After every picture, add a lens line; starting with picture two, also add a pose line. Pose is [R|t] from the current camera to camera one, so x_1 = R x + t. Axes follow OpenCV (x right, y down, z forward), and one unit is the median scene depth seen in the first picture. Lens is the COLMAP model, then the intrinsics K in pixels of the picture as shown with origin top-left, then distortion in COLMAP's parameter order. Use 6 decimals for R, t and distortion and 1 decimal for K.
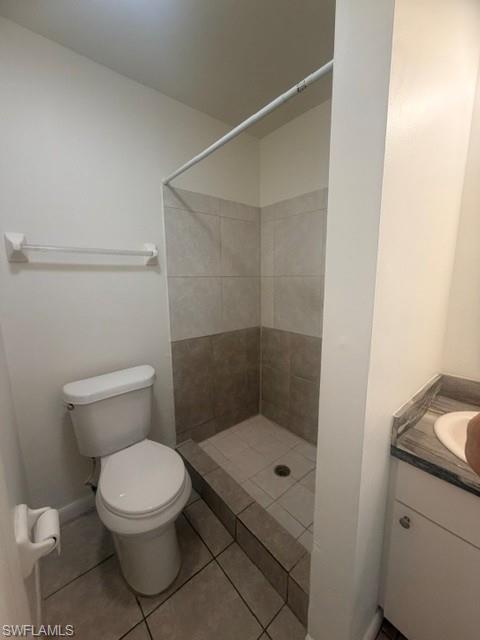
lens RADIAL K [[254.1, 0, 241.1], [0, 254.1, 317.6], [0, 0, 1]] dist [-0.002606, -0.000436]
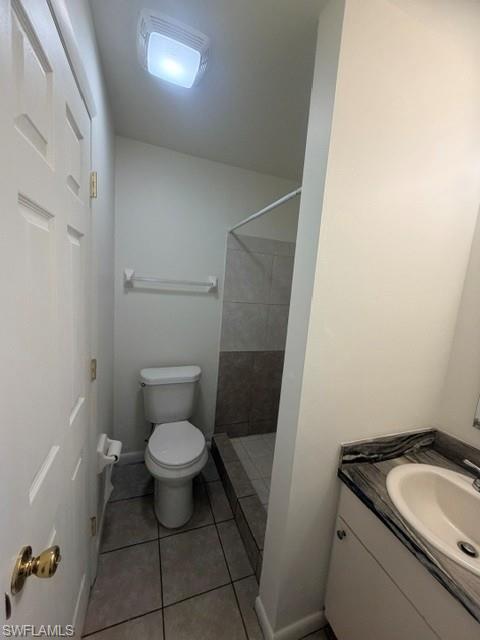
lens RADIAL K [[254.1, 0, 241.1], [0, 254.1, 317.6], [0, 0, 1]] dist [-0.002606, -0.000436]
pose [[0.935547, 0.125519, -0.330146, 0.257108], [-0.138959, 0.990146, -0.017330, -0.076987], [0.324718, 0.062090, 0.943771, -0.205452]]
